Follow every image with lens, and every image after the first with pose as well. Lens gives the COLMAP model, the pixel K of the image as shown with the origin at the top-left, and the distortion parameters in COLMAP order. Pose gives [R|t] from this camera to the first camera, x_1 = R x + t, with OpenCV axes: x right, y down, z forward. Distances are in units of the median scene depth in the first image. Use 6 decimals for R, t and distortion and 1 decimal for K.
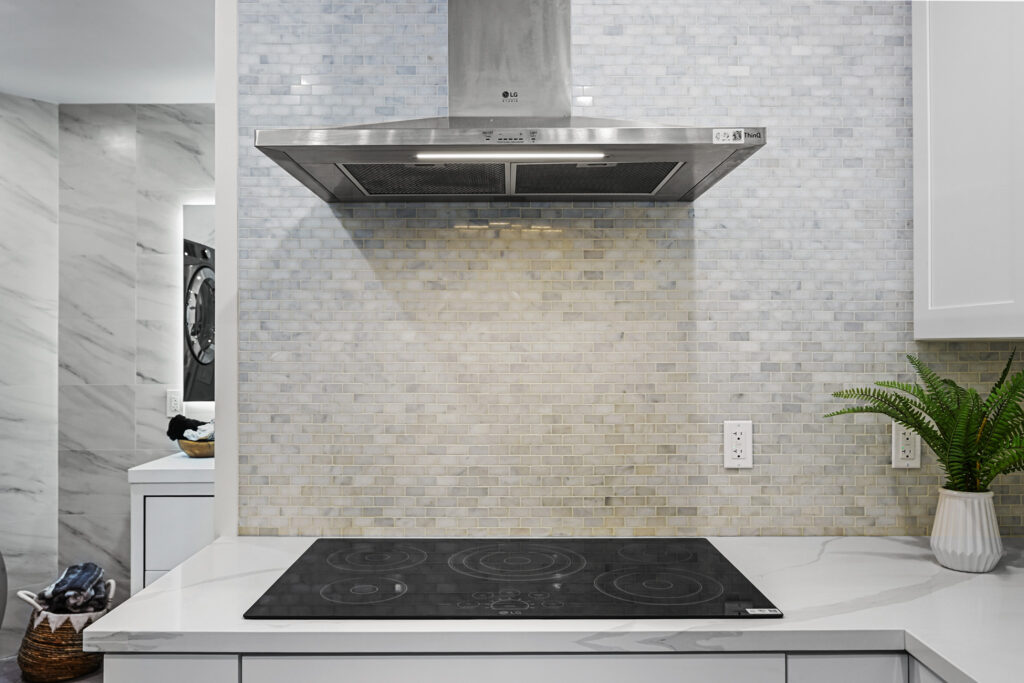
lens RADIAL K [[802.0, 0, 511.6], [0, 802.0, 341.0], [0, 0, 1]] dist [0.002236, 0.000312]
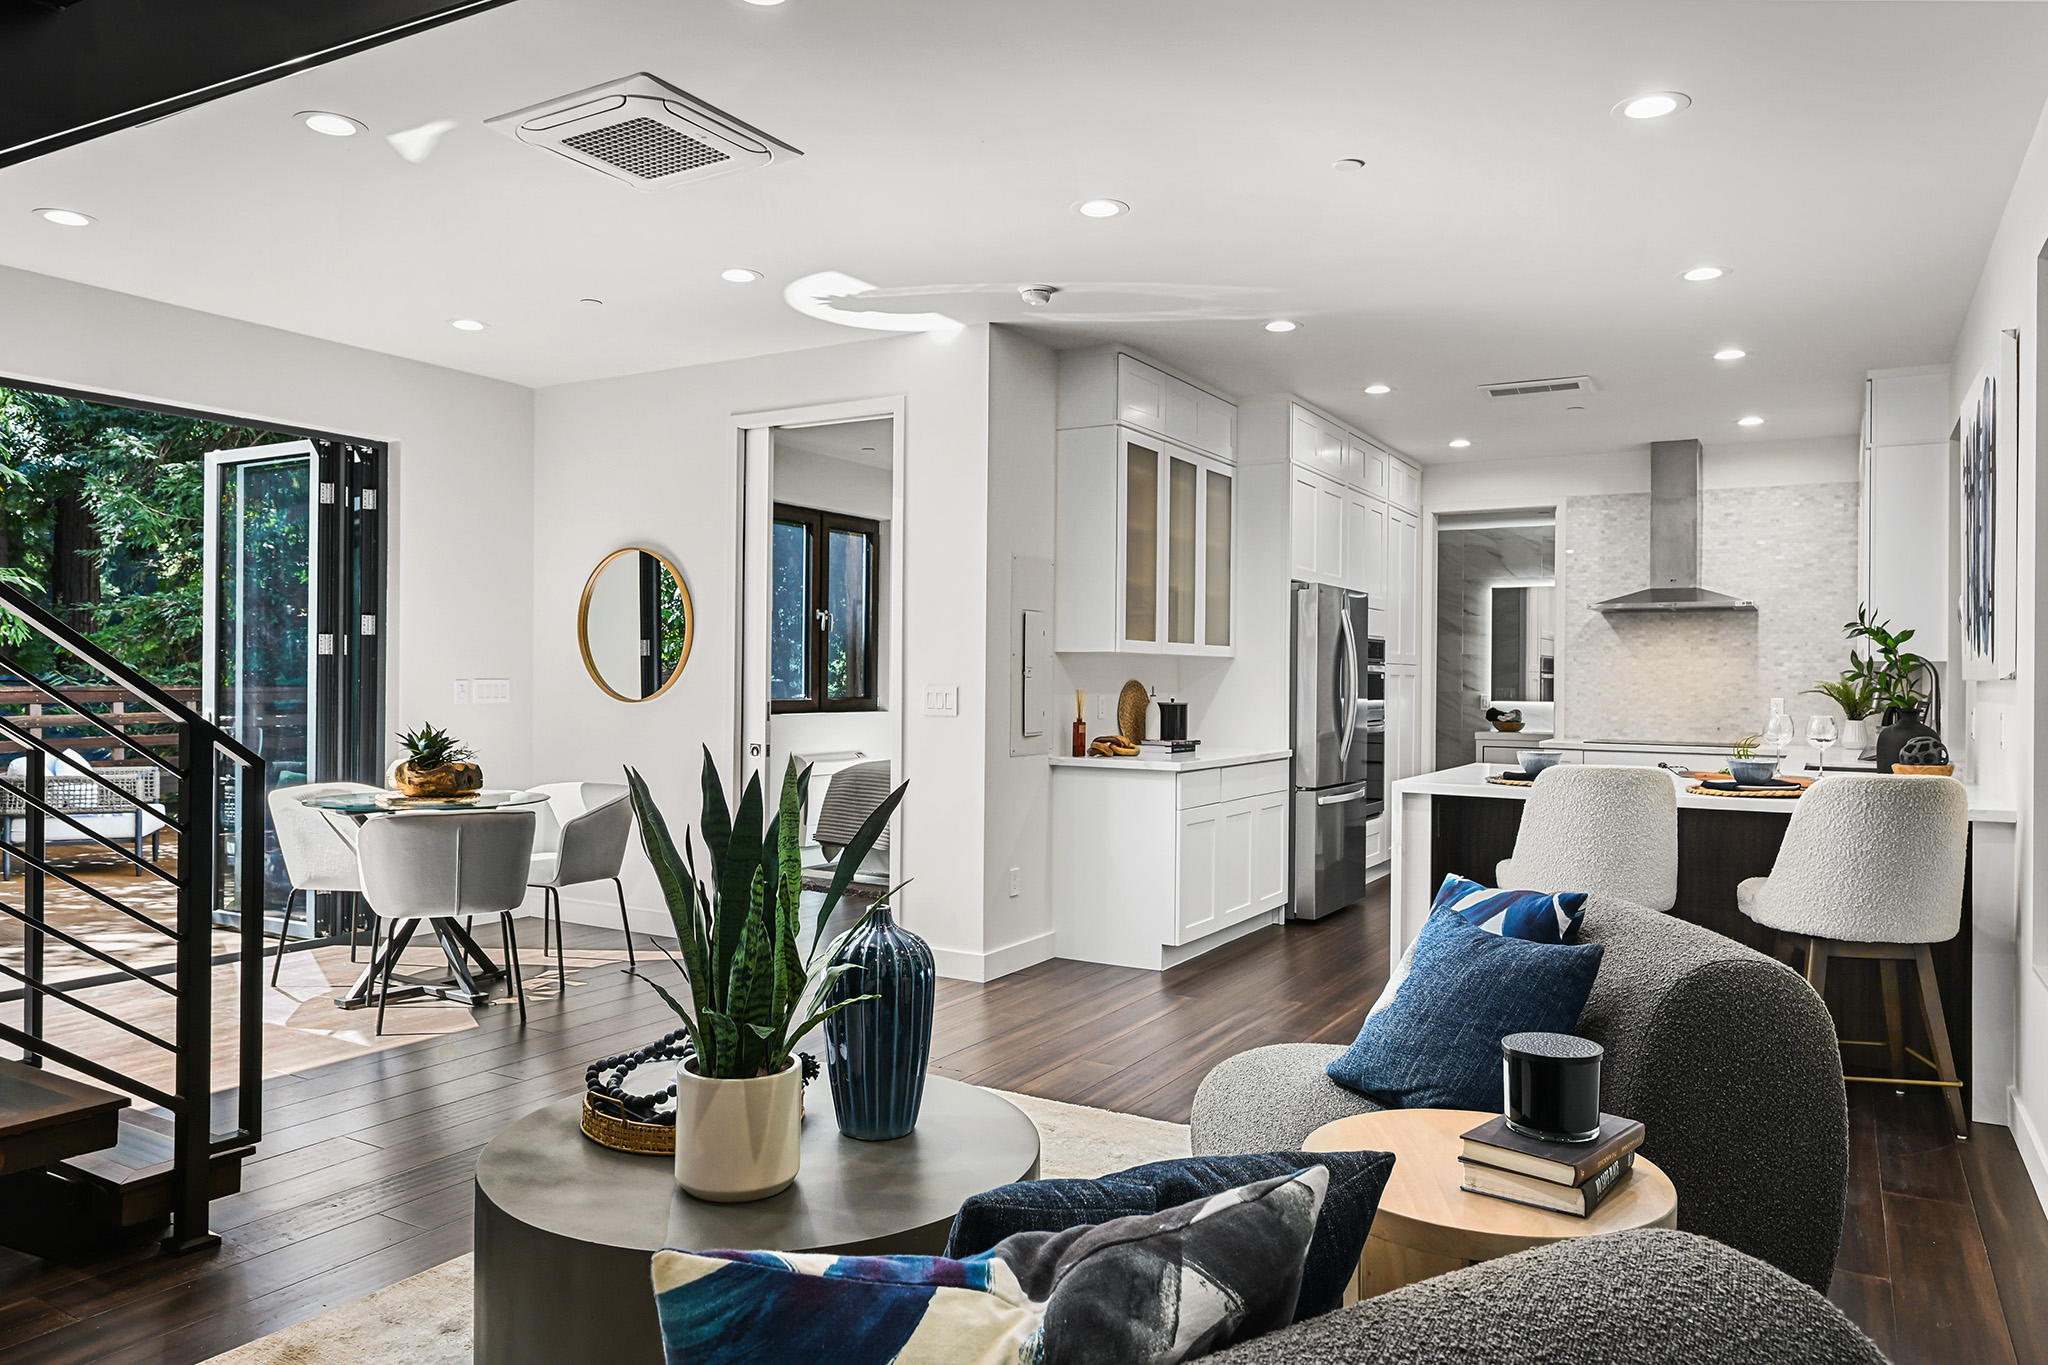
lens RADIAL K [[1370.4, 0, 1026.5], [0, 1370.4, 676.8], [0, 0, 1]] dist [-0.001598, -0.000062]
pose [[0.854566, 0.009258, -0.519261, 0.496336], [-0.007765, 0.999957, 0.005049, 0.028832], [0.519285, -0.000283, 0.854601, -3.834552]]
